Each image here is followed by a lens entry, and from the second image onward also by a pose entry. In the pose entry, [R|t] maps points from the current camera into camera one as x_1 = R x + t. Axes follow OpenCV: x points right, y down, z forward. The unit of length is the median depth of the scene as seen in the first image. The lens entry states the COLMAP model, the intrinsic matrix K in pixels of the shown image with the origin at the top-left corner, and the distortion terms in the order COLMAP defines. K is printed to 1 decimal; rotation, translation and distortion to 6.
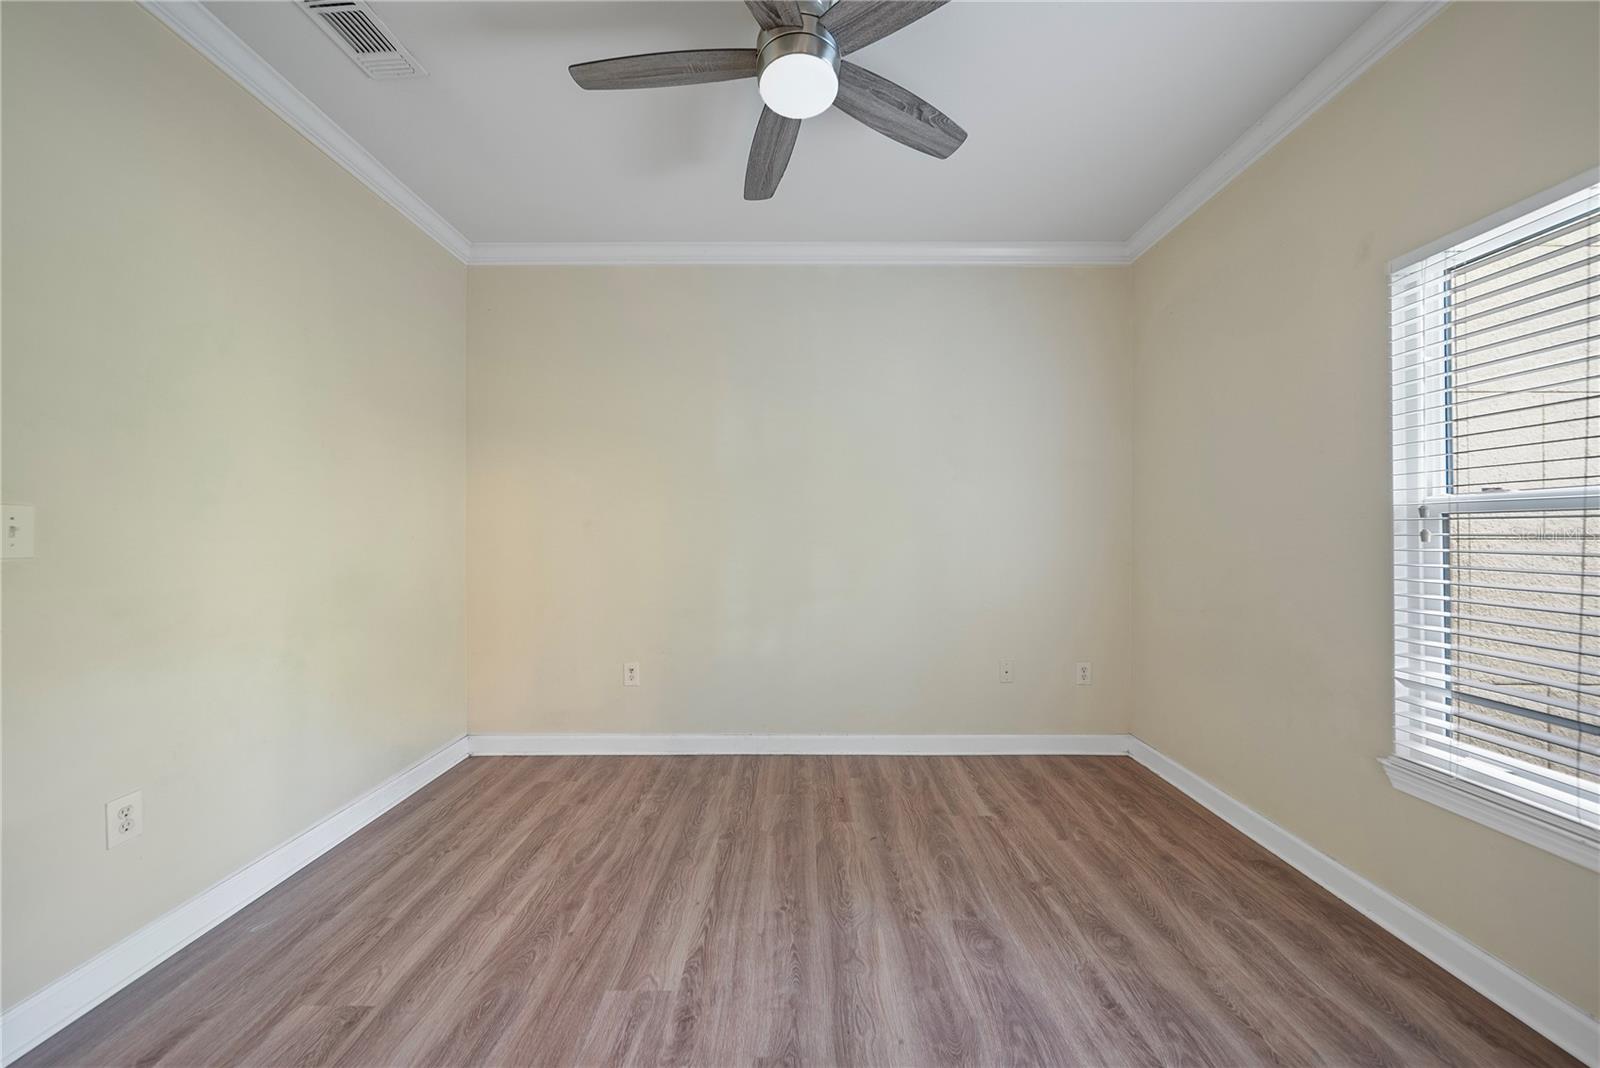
lens RADIAL K [[574.7, 0, 800.0], [0, 574.7, 534.0], [0, 0, 1]] dist [-0.001518, -0.000112]
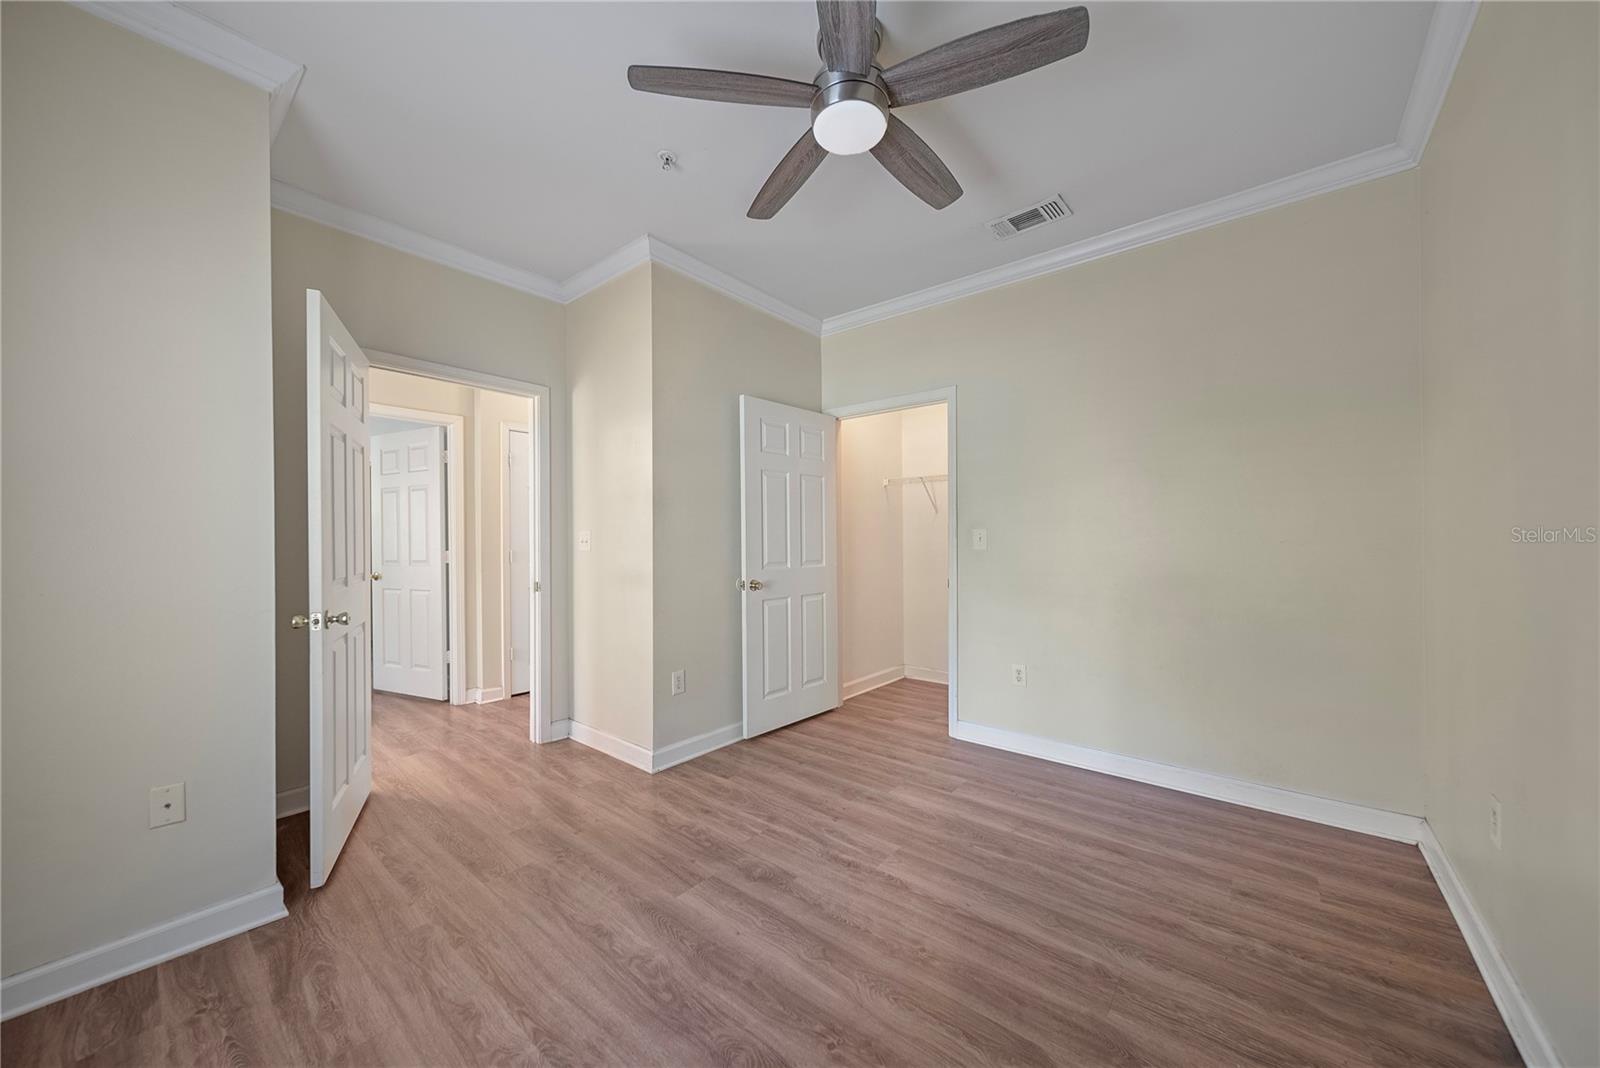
lens RADIAL K [[574.7, 0, 800.0], [0, 574.7, 534.0], [0, 0, 1]] dist [-0.001518, -0.000112]
pose [[-0.644385, -0.005050, -0.764684, 0.839669], [0.004255, 0.999939, -0.010189, -0.007731], [0.764689, -0.009819, -0.644324, 1.510438]]
